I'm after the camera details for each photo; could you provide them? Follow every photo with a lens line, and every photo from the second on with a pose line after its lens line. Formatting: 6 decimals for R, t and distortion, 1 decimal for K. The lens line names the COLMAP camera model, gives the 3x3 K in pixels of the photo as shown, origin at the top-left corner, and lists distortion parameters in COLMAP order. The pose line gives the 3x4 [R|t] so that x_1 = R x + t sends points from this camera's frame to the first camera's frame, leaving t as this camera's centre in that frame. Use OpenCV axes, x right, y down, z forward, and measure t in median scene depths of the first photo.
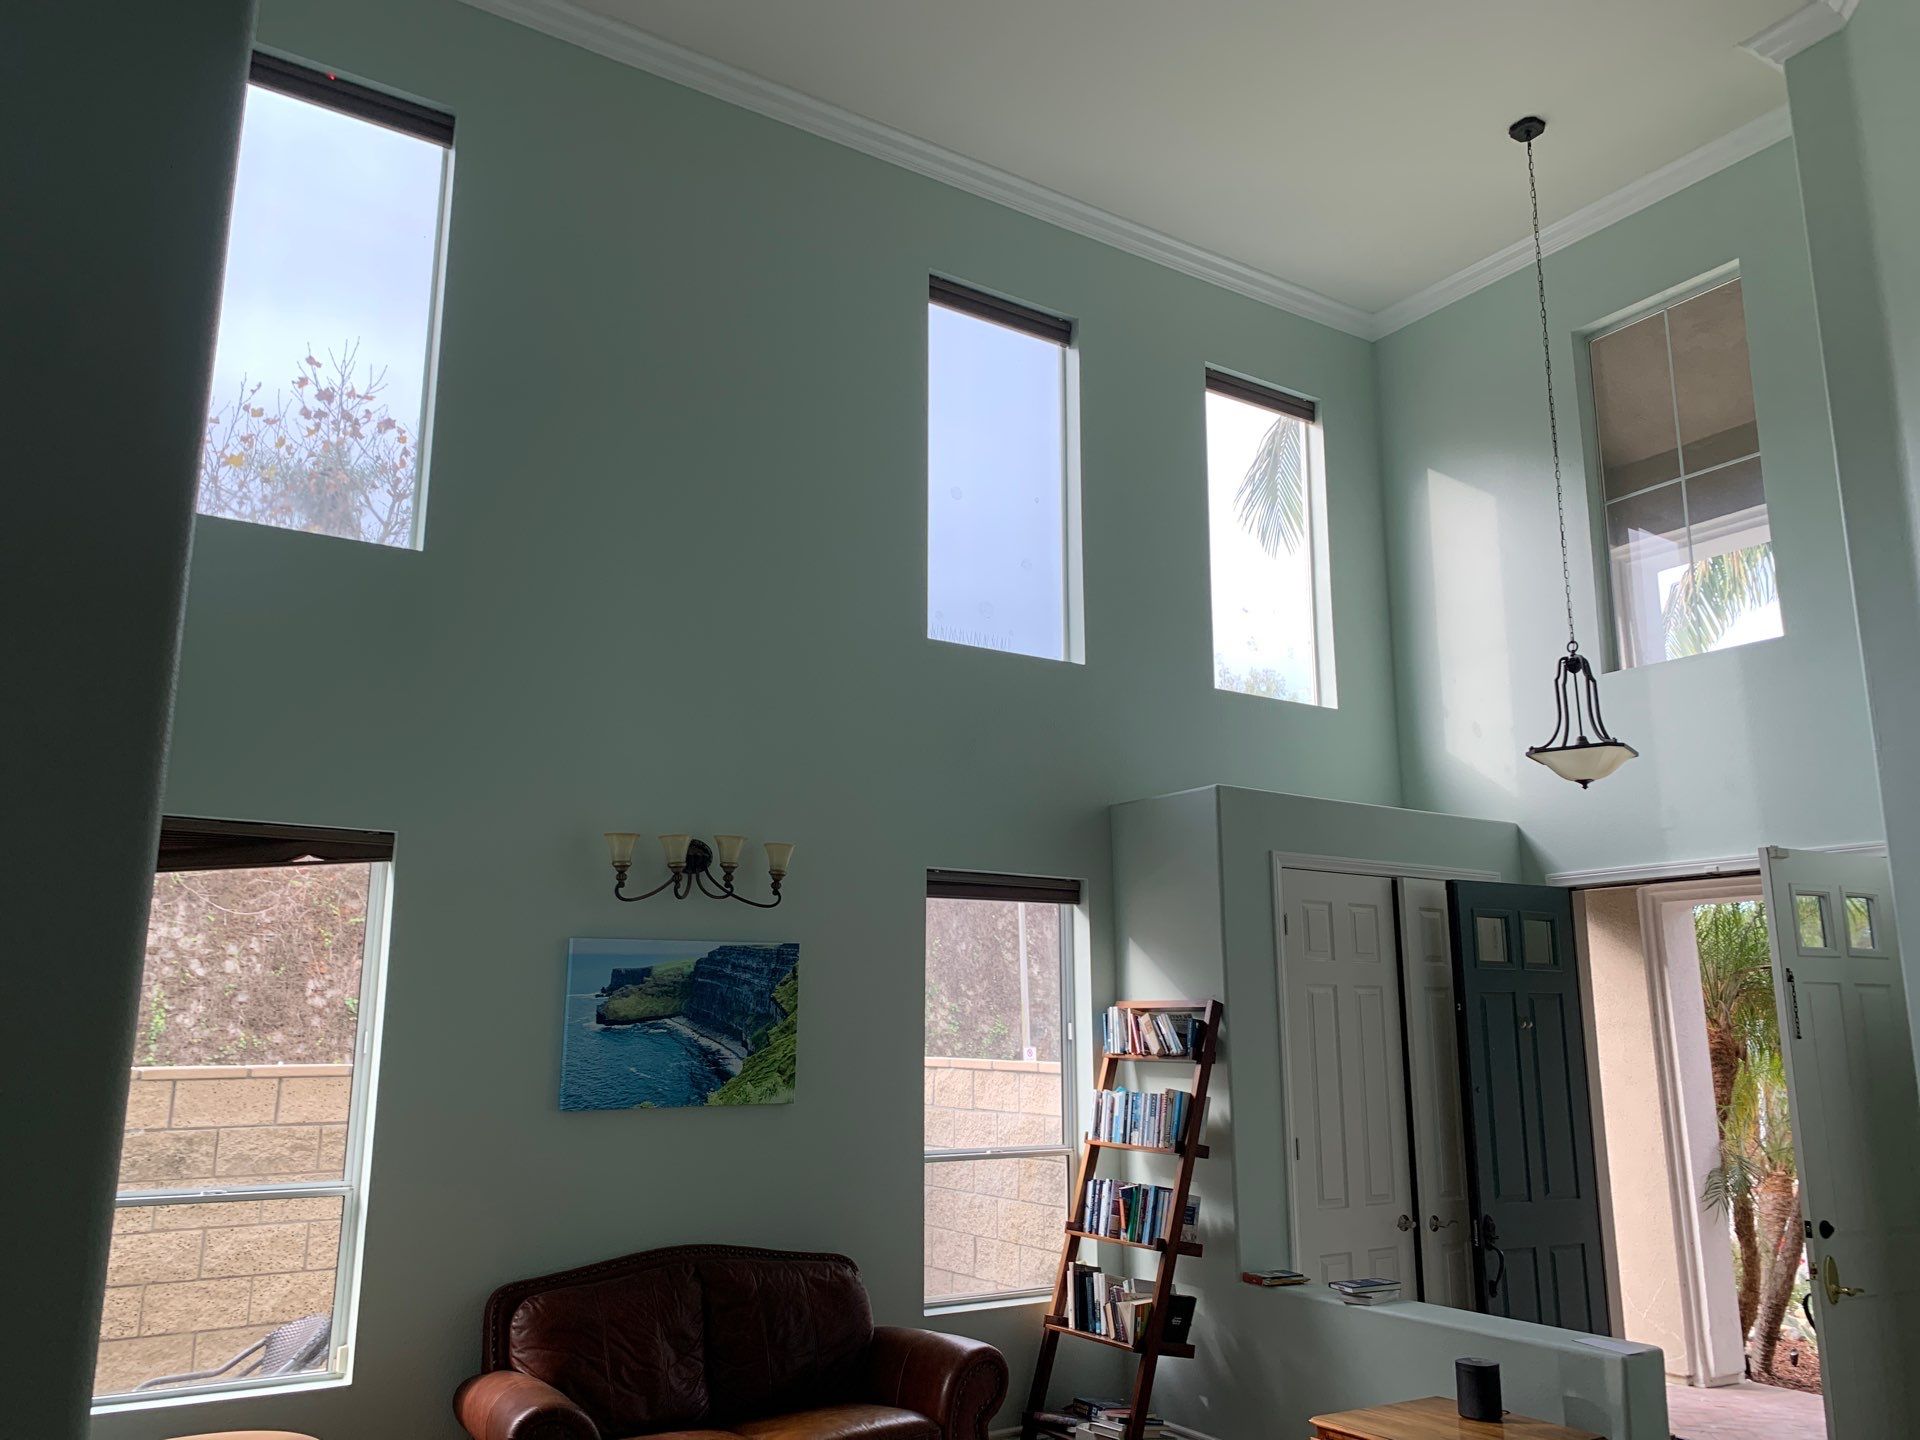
lens RADIAL K [[1470.0, 0, 961.3], [0, 1470.0, 706.6], [0, 0, 1]] dist [0.037650, -0.030235]
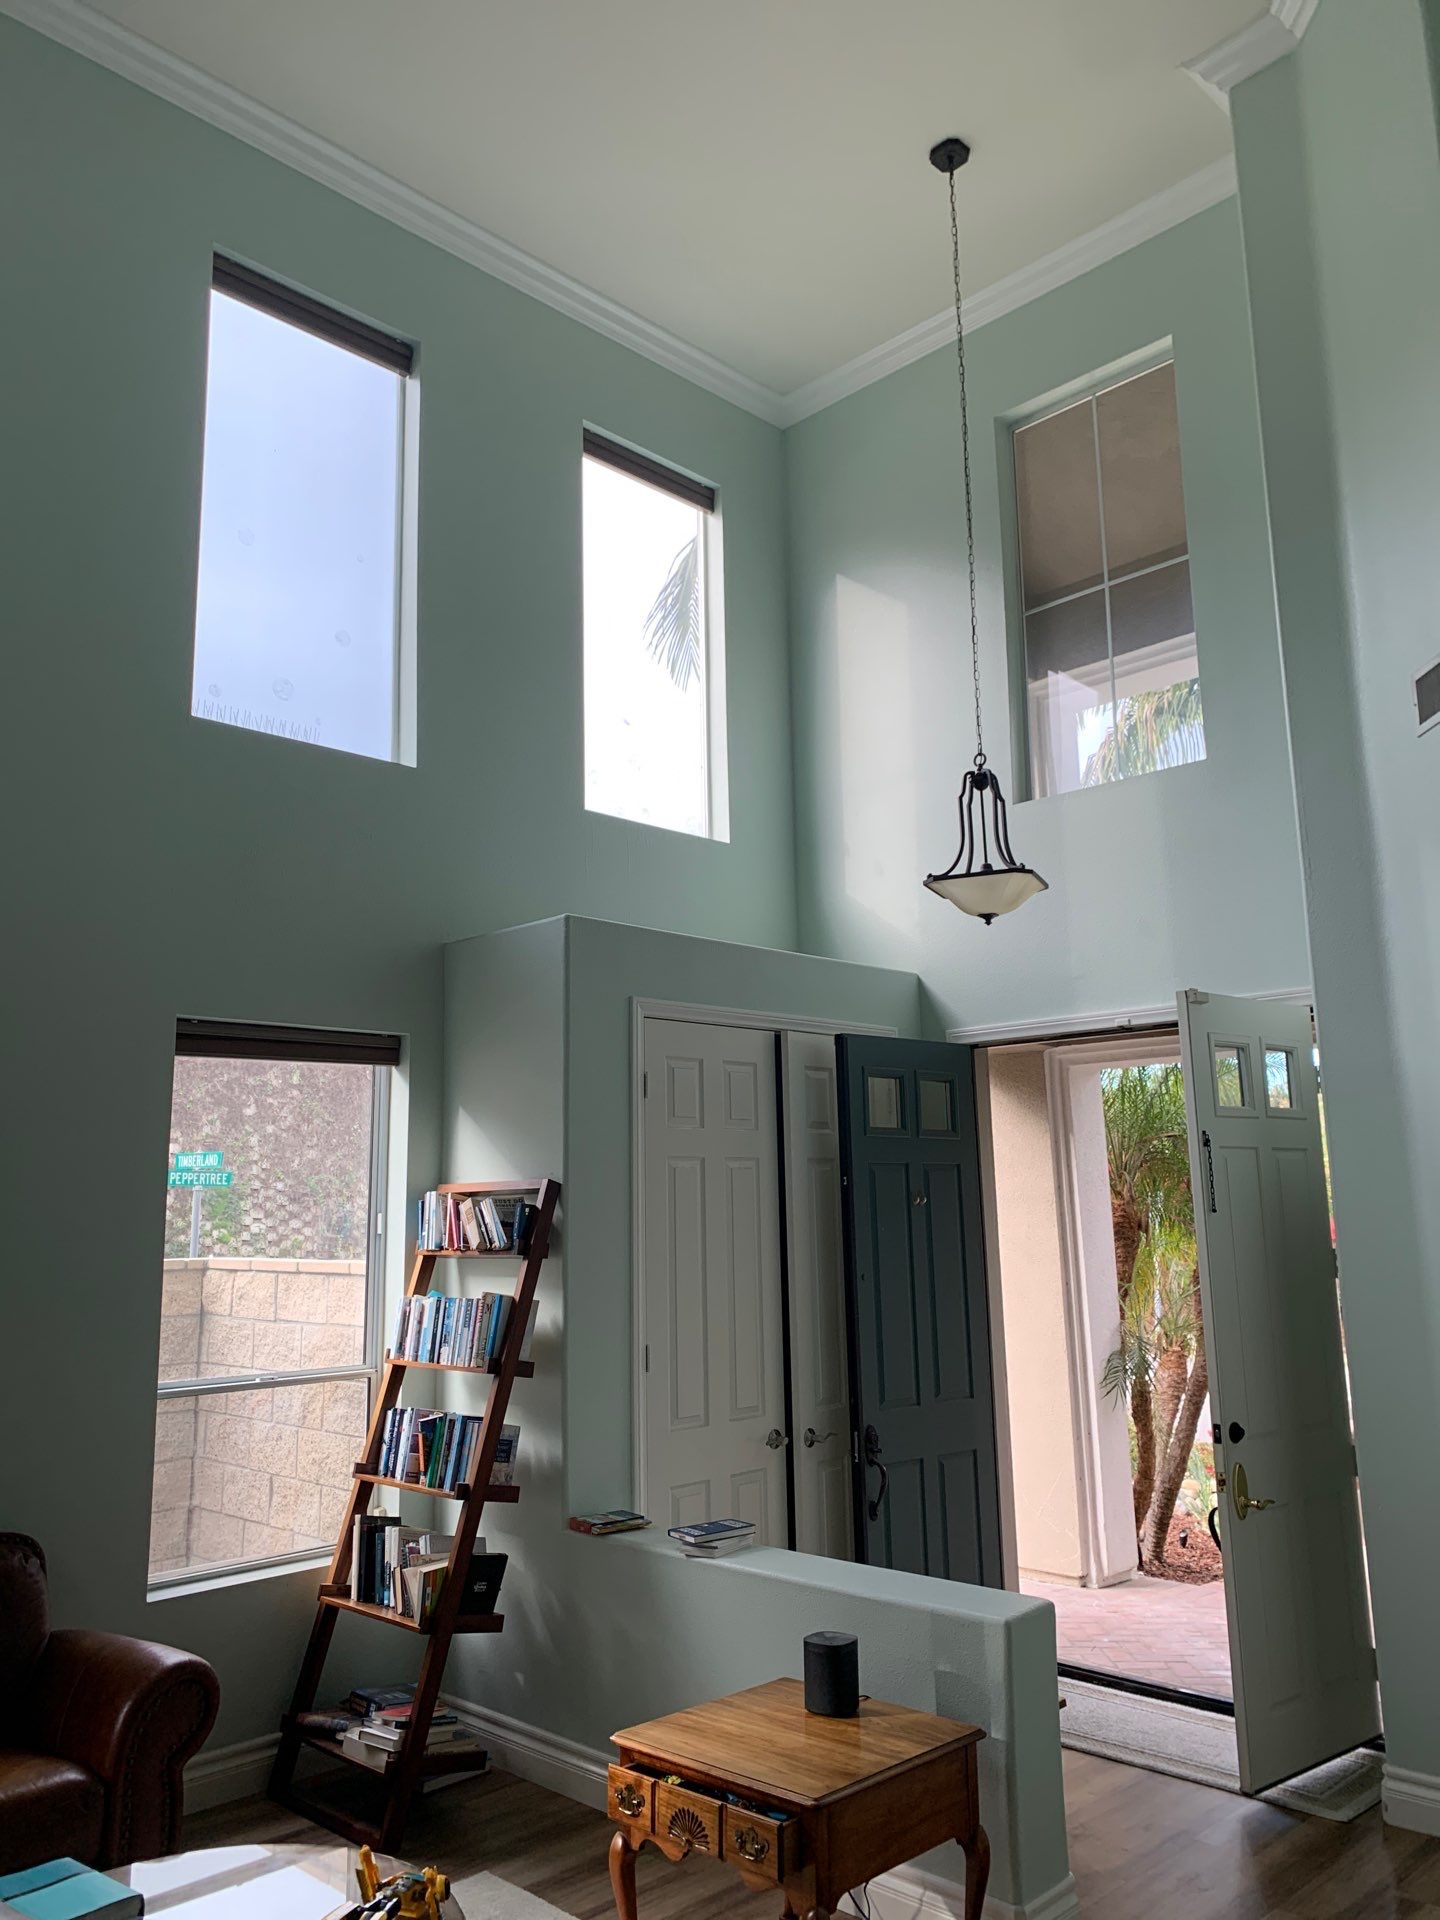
lens RADIAL K [[1470.0, 0, 701.9], [0, 1470.0, 922.1], [0, 0, 1]] dist [0.037650, -0.030235]
pose [[0.981027, 0.019420, 0.192895, 0.099712], [-0.023695, 0.999522, 0.019879, 0.042825], [-0.192416, -0.024072, 0.981018, 0.209172]]
